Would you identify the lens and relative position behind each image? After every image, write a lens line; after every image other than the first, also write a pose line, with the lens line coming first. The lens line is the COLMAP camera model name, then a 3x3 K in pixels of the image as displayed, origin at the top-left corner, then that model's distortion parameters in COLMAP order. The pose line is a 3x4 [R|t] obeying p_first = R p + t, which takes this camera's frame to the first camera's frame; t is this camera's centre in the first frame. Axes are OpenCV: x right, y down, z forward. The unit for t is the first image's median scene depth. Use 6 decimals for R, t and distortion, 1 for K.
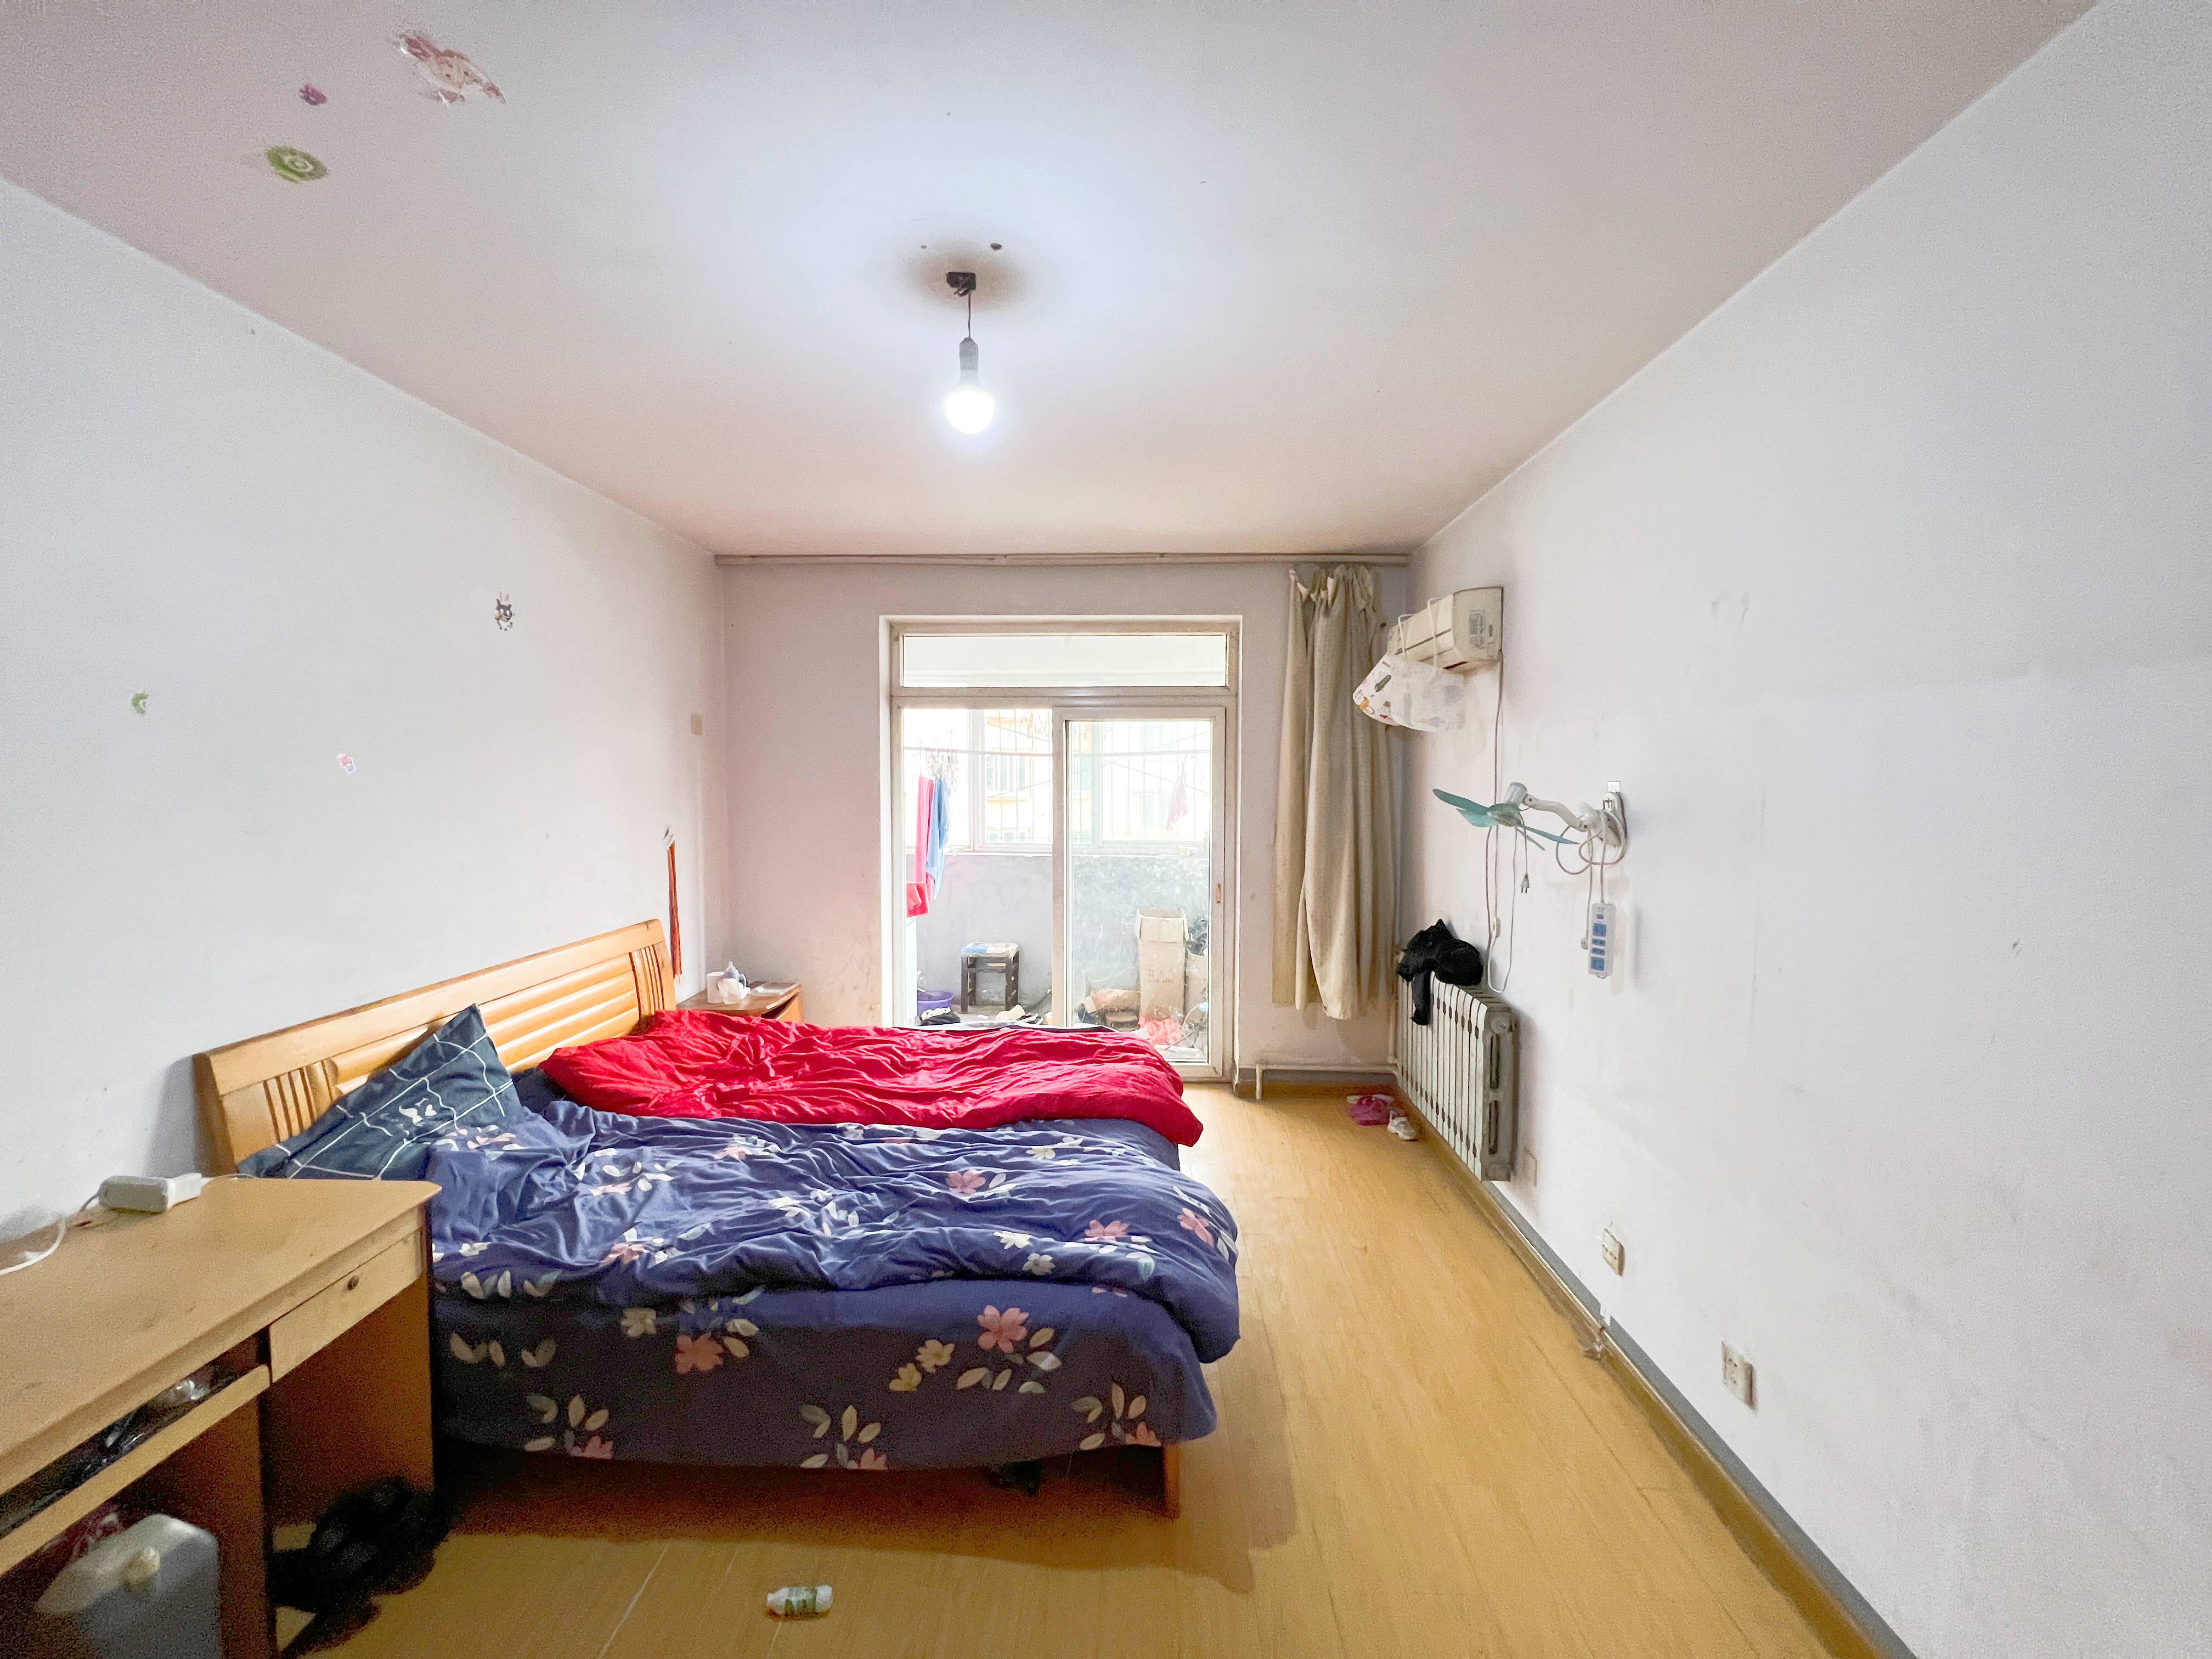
lens RADIAL K [[890.1, 0, 1106.0], [0, 890.1, 829.5], [0, 0, 1]] dist [-0.000514, 0.000051]
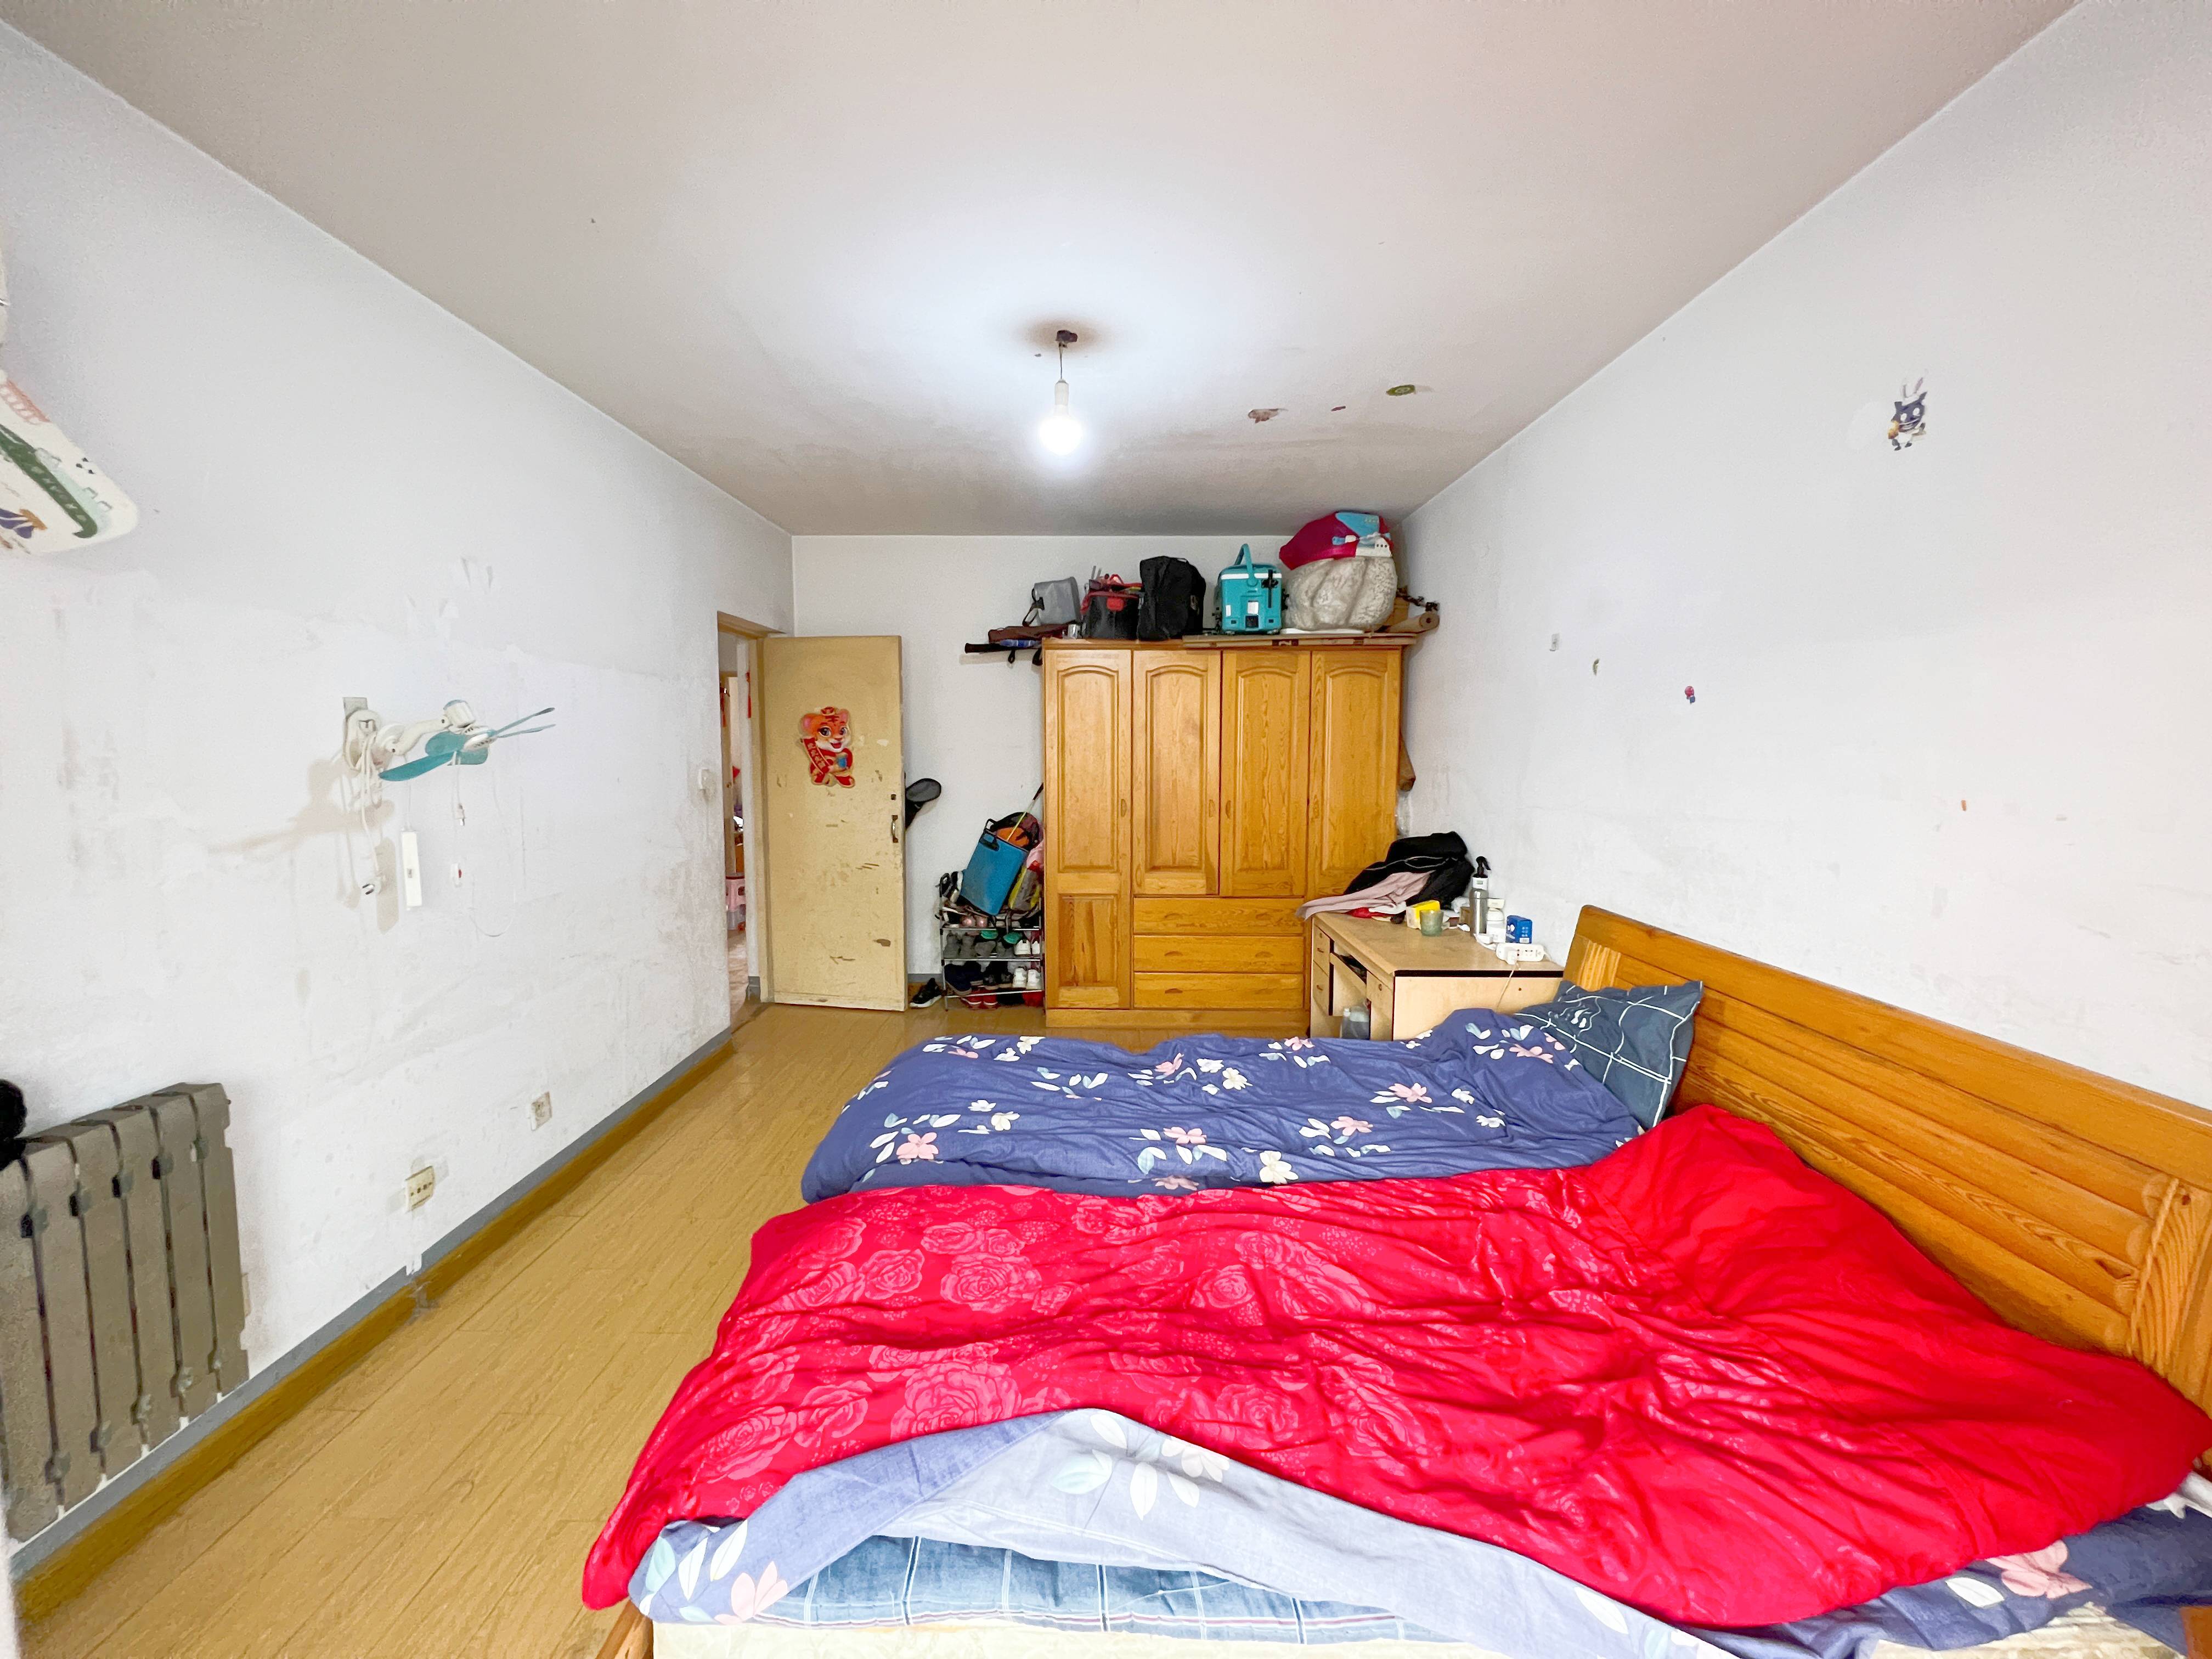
lens RADIAL K [[890.1, 0, 1106.0], [0, 890.1, 829.5], [0, 0, 1]] dist [-0.000514, 0.000051]
pose [[-0.999662, -0.005715, -0.025356, -0.189605], [-0.009470, 0.988557, 0.150553, -0.082680], [0.024206, 0.150742, -0.988277, 2.411485]]
